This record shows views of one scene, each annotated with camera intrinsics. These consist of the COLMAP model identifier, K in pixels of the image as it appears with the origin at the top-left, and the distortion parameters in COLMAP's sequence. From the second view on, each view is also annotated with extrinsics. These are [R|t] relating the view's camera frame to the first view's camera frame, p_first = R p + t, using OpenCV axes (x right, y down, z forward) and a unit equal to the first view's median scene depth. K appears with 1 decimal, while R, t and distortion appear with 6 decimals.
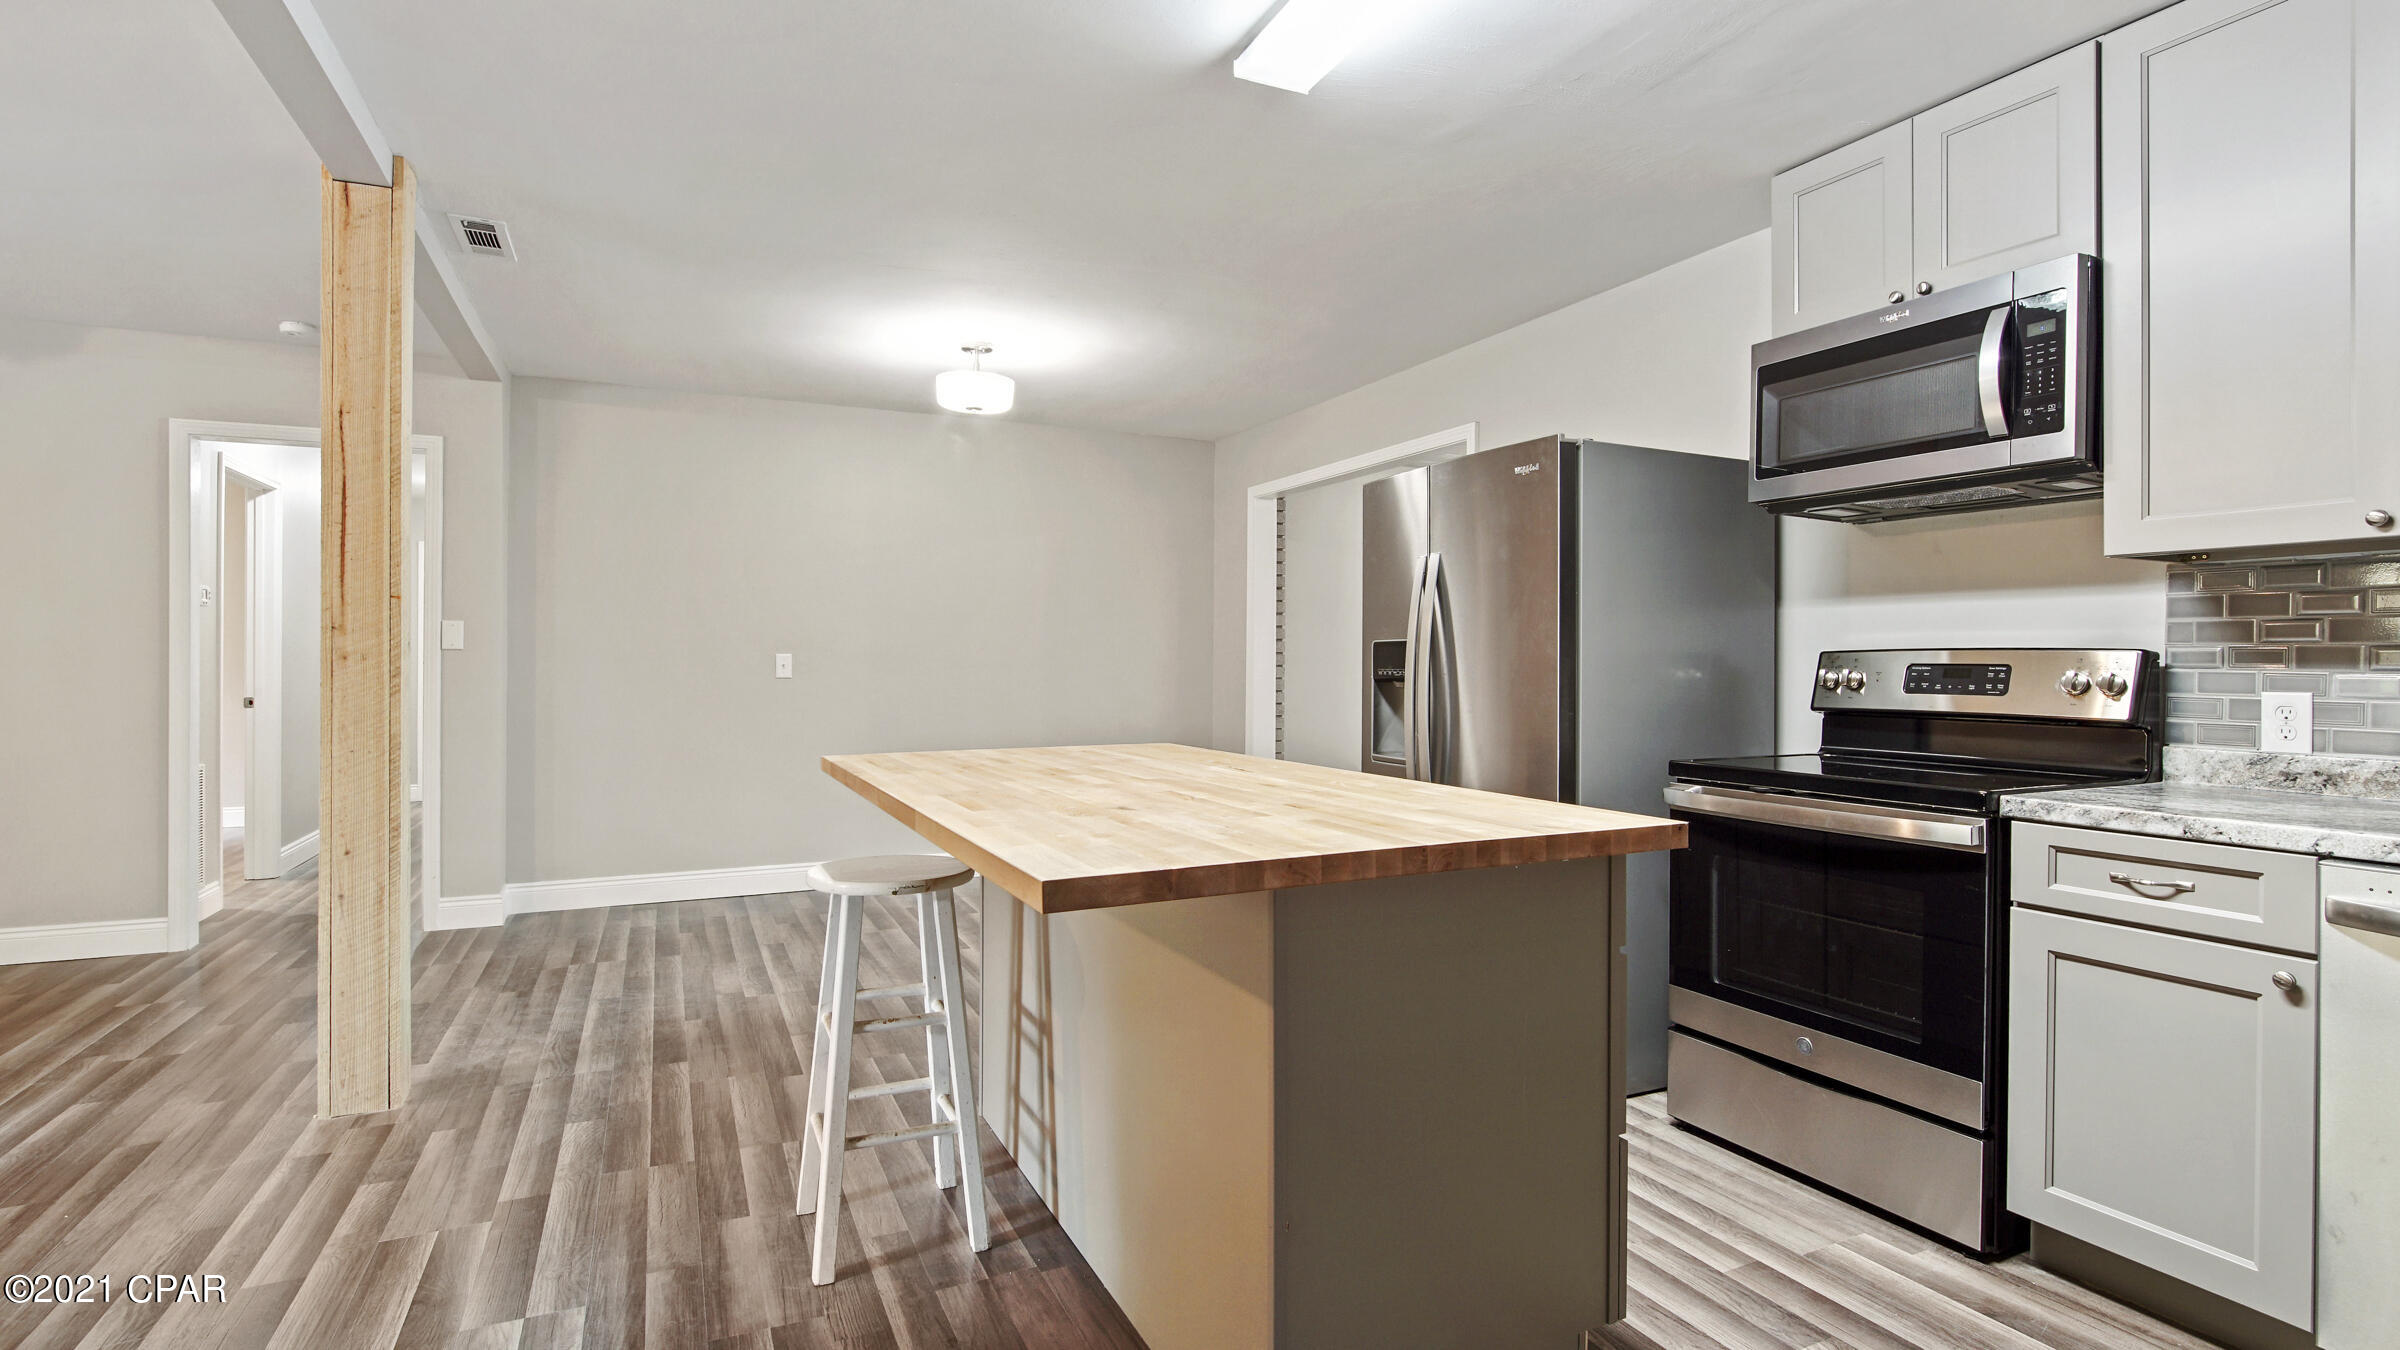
lens RADIAL K [[1128.6, 0, 1196.5], [0, 1128.6, 664.6], [0, 0, 1]] dist [-0.029173, 0.003232]
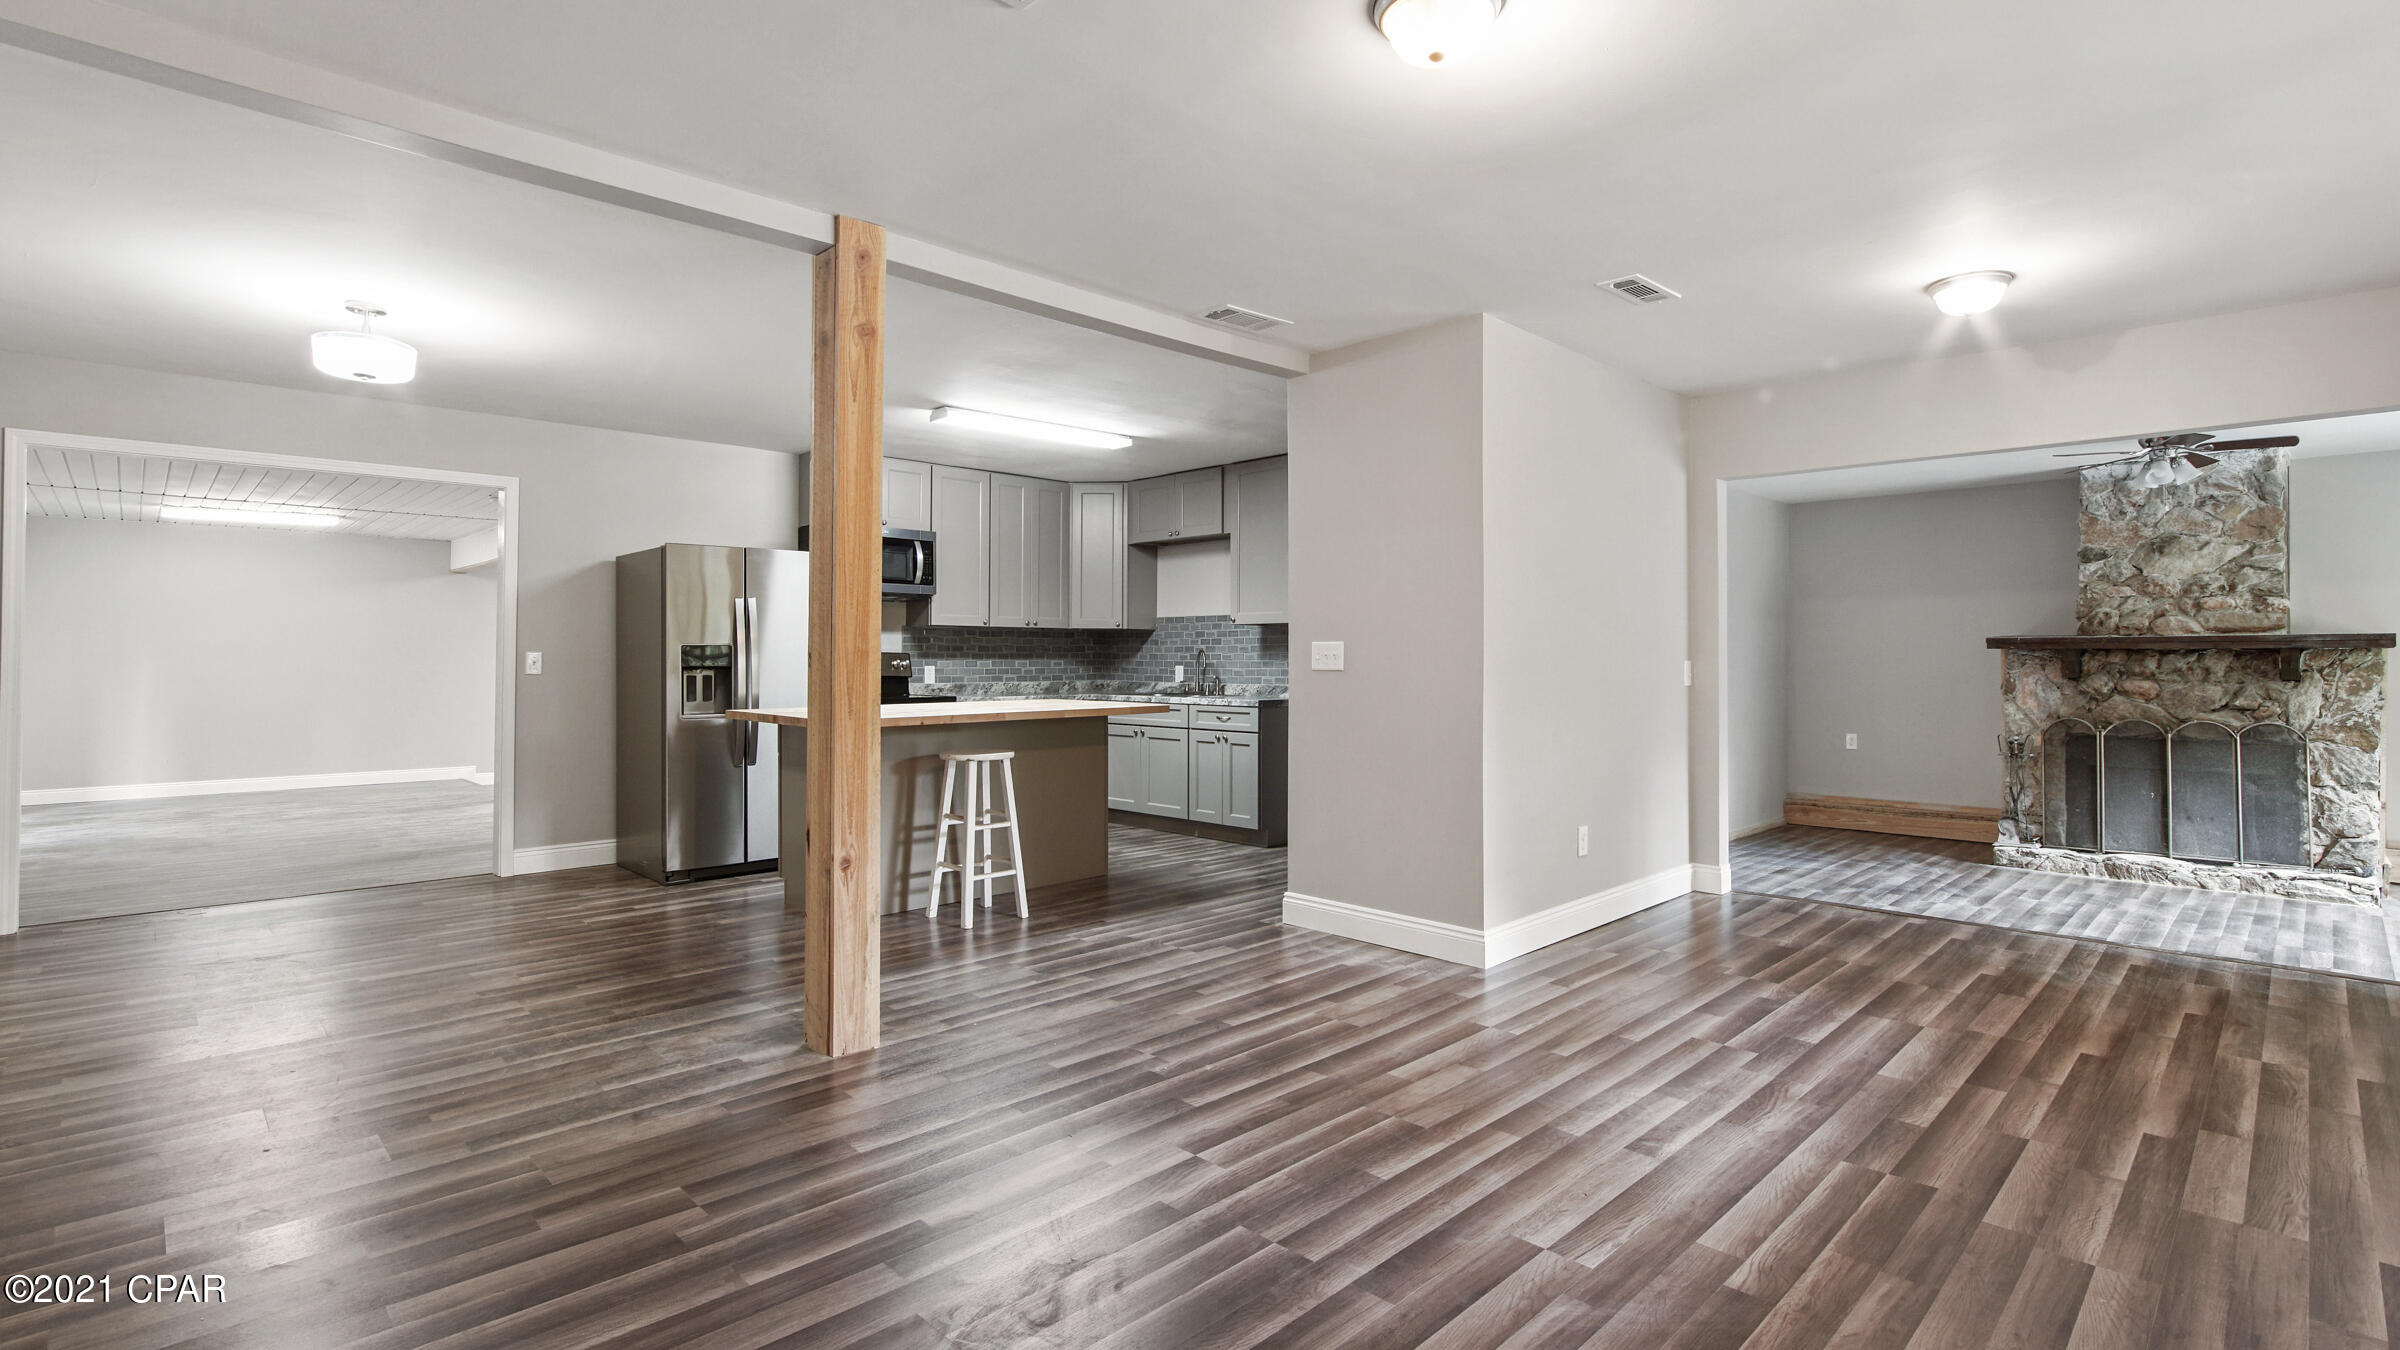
lens RADIAL K [[1128.6, 0, 1198.2], [0, 1128.6, 649.9], [0, 0, 1]] dist [-0.029173, 0.003232]
pose [[-0.327516, 0.005554, 0.944829, -2.474913], [0.001499, 0.999985, -0.005358, -0.004998], [-0.944844, -0.000338, -0.327519, 1.301452]]
